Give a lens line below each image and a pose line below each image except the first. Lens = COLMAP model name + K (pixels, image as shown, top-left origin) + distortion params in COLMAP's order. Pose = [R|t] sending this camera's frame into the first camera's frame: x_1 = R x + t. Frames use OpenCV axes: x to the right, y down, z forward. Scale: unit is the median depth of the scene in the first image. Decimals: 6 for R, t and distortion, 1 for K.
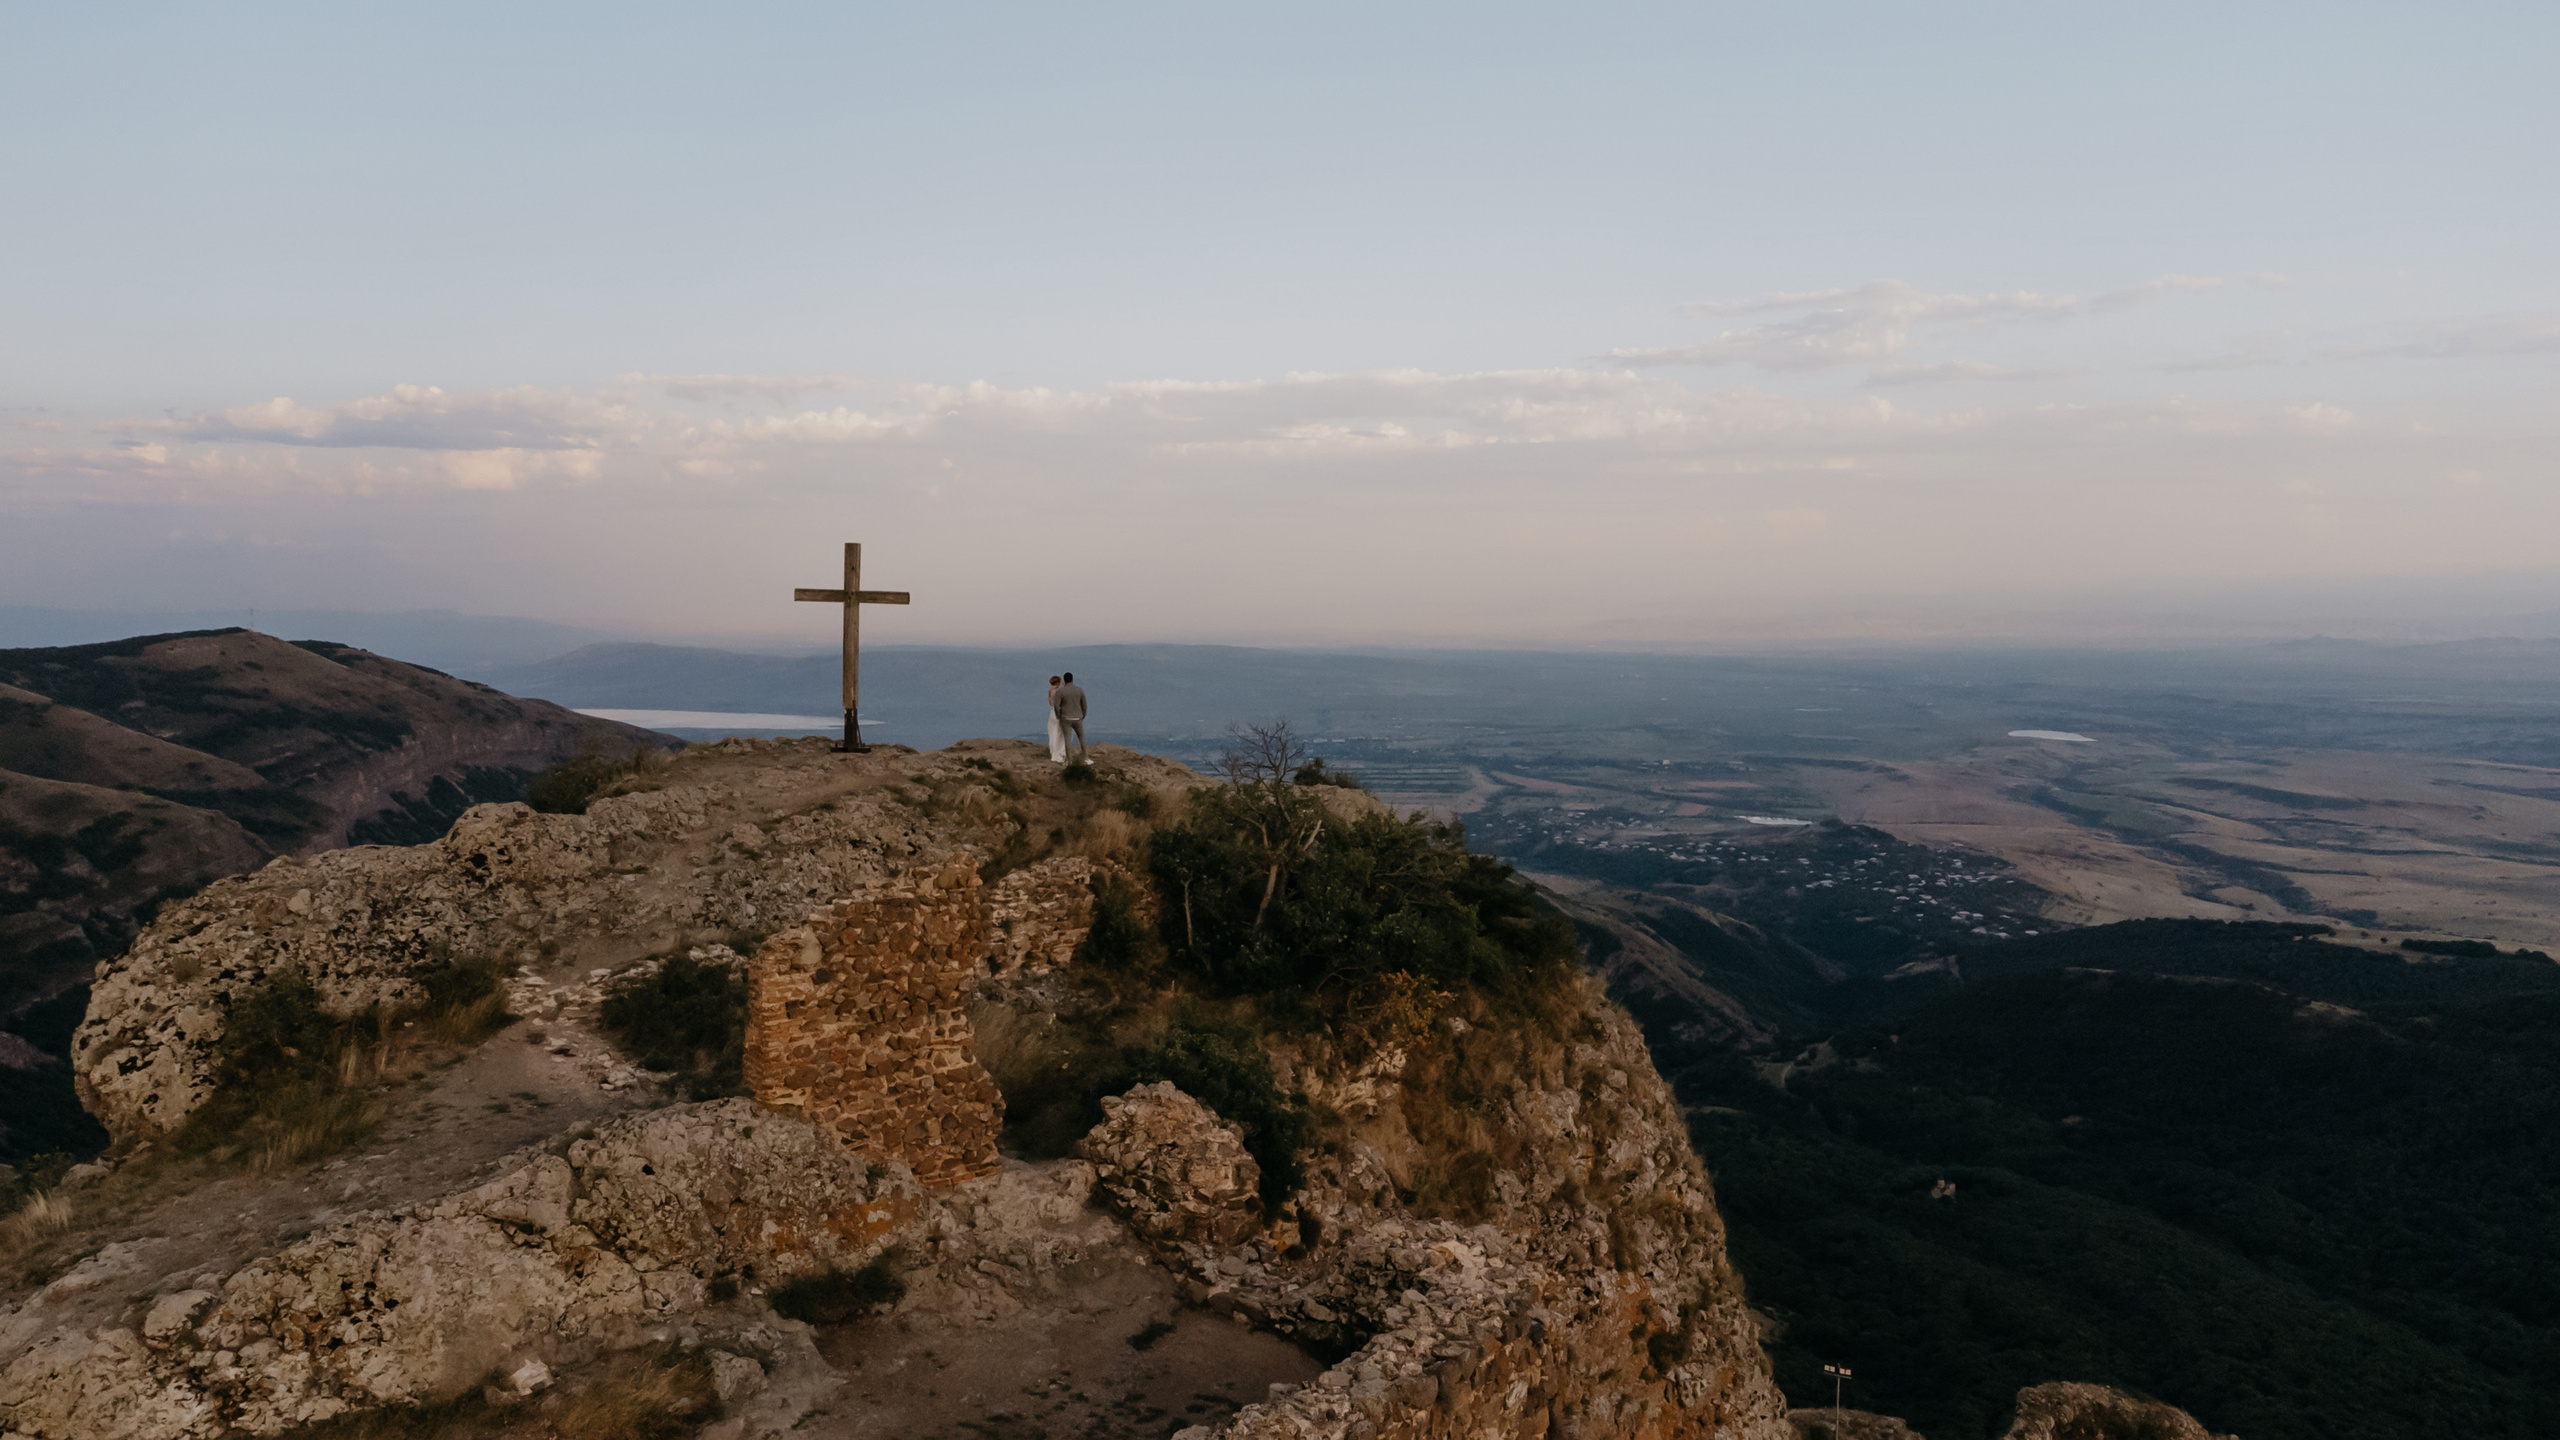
lens RADIAL K [[1785.9, 0, 1280.0], [0, 1785.9, 720.0], [0, 0, 1]] dist [-0.001634, 0.057593]
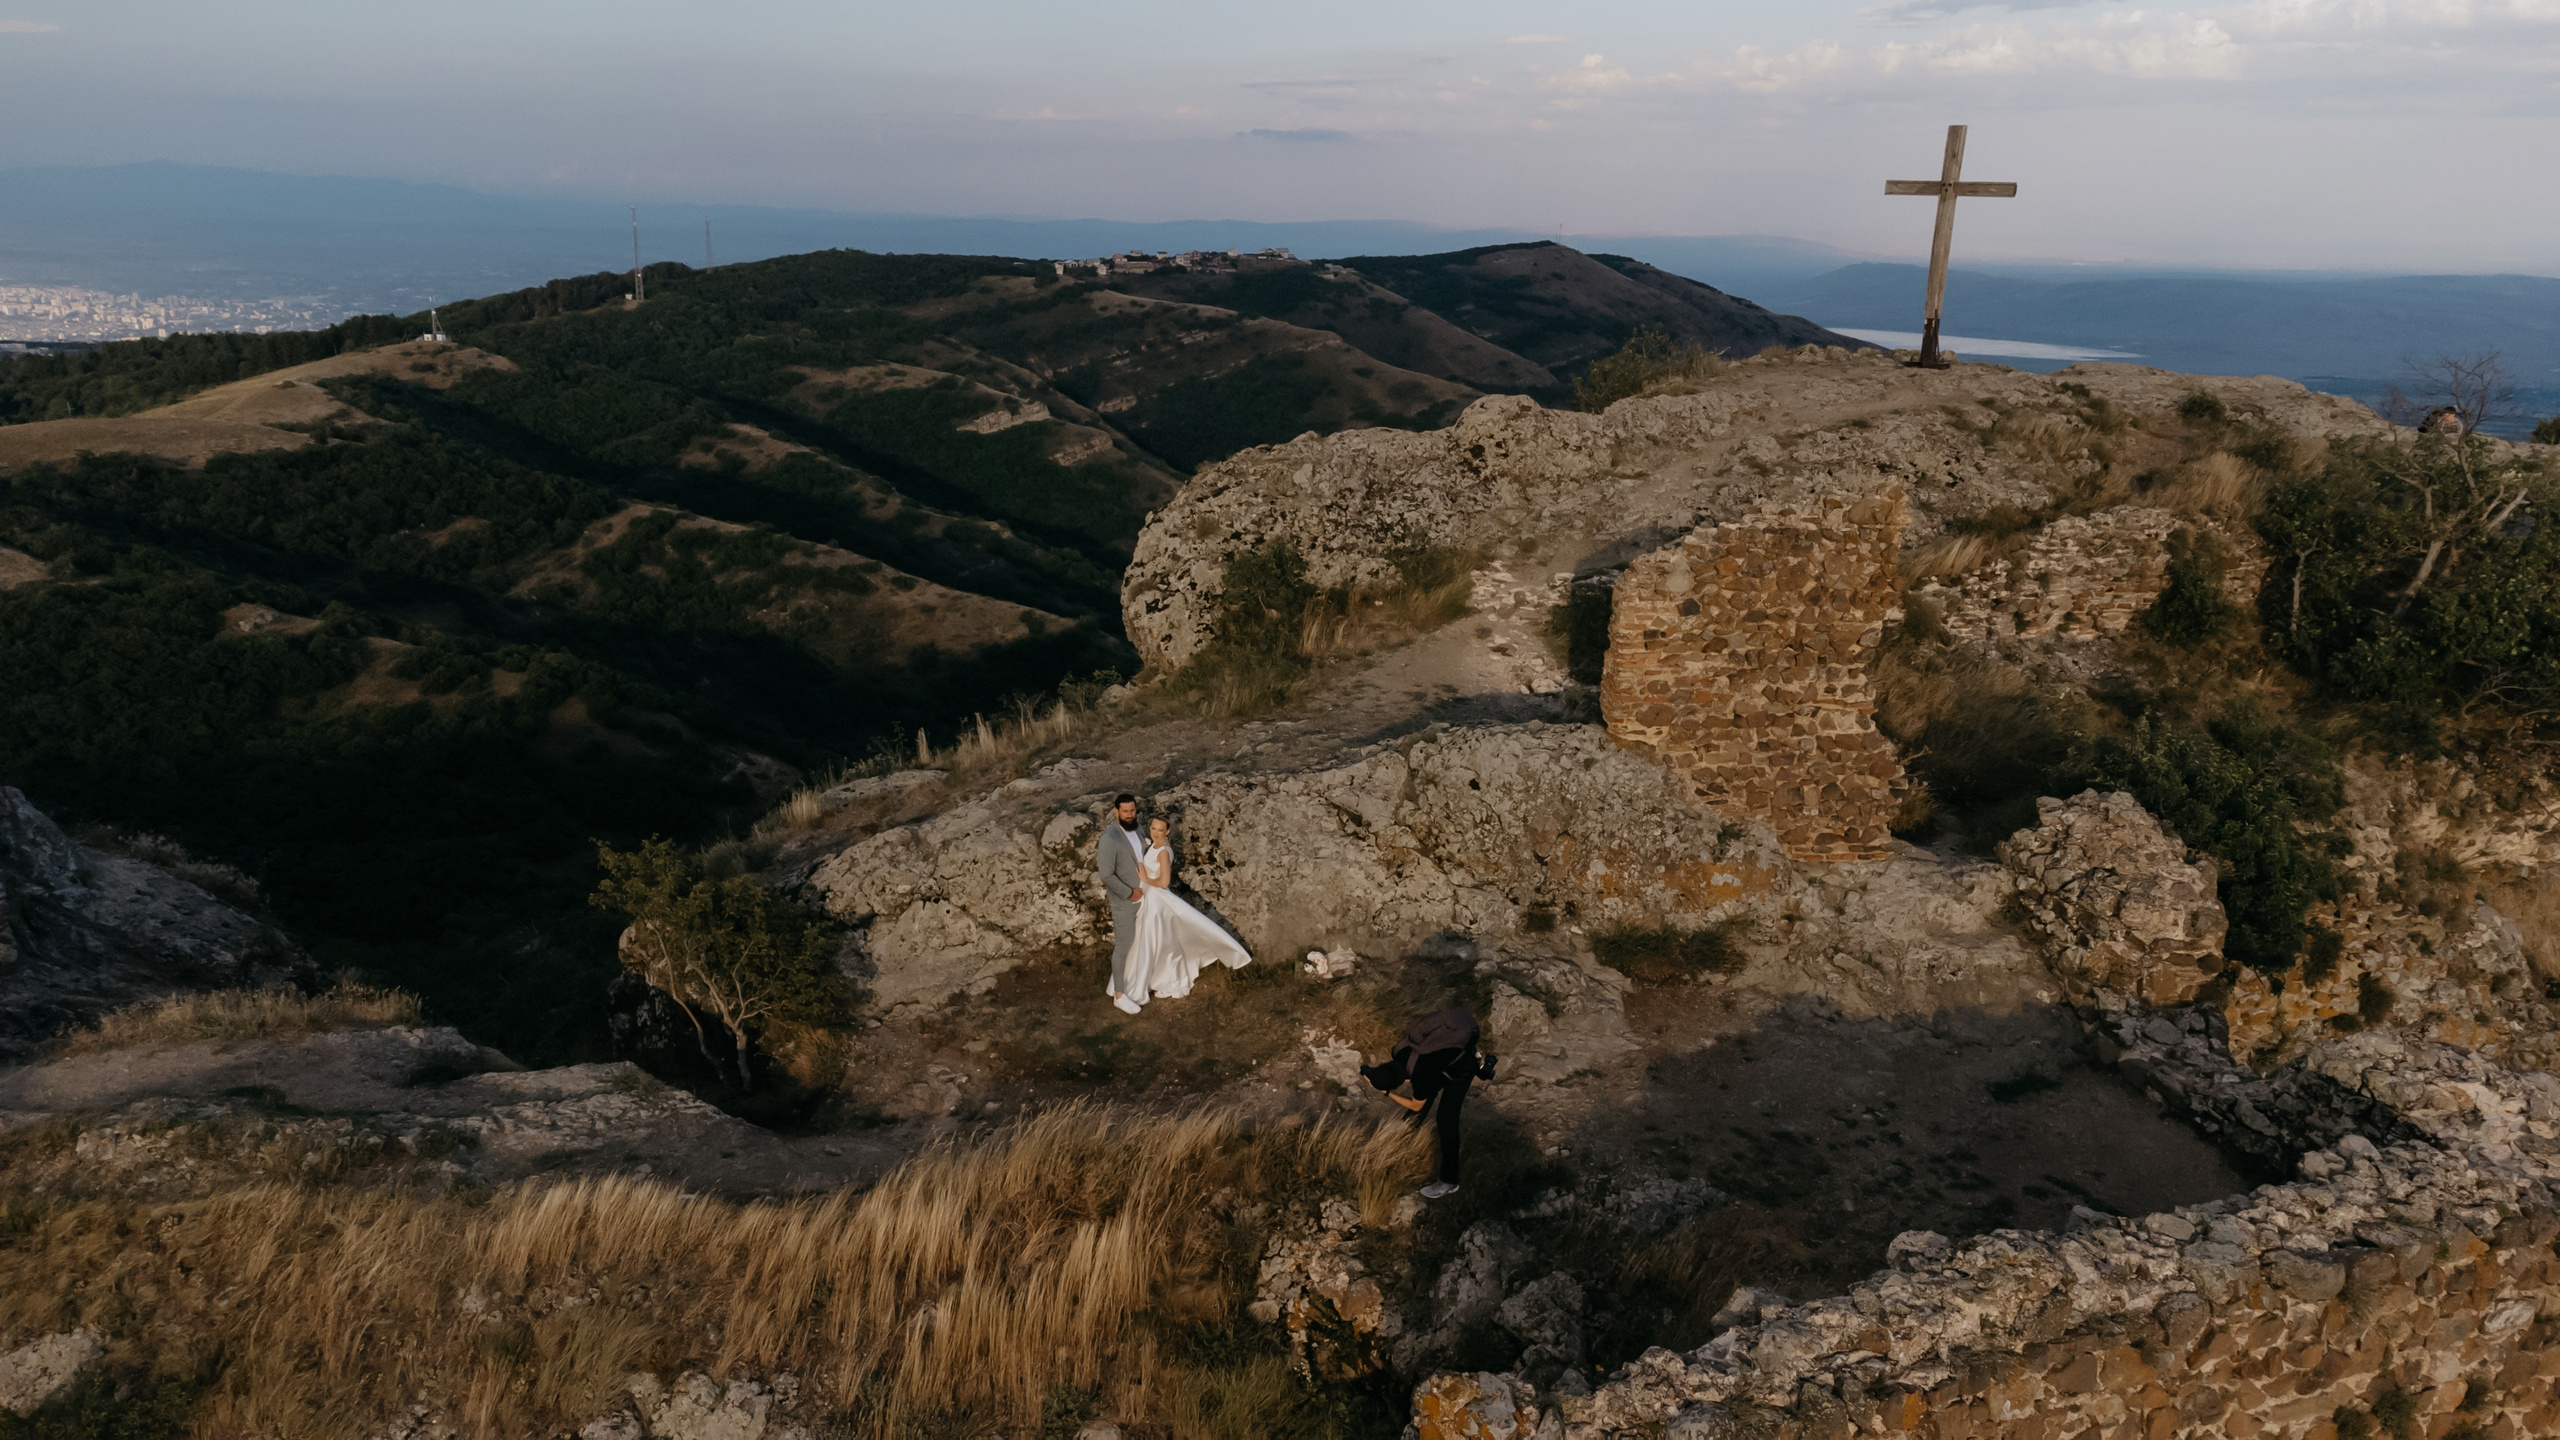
lens RADIAL K [[1823.9, 0, 1280.0], [0, 1823.9, 720.0], [0, 0, 1]] dist [0.004354, 0.030805]
pose [[0.822231, 0.160914, -0.545933, 0.070207], [-0.044421, 0.974418, 0.220308, 0.007311], [0.567417, -0.156893, 0.808345, 0.133236]]
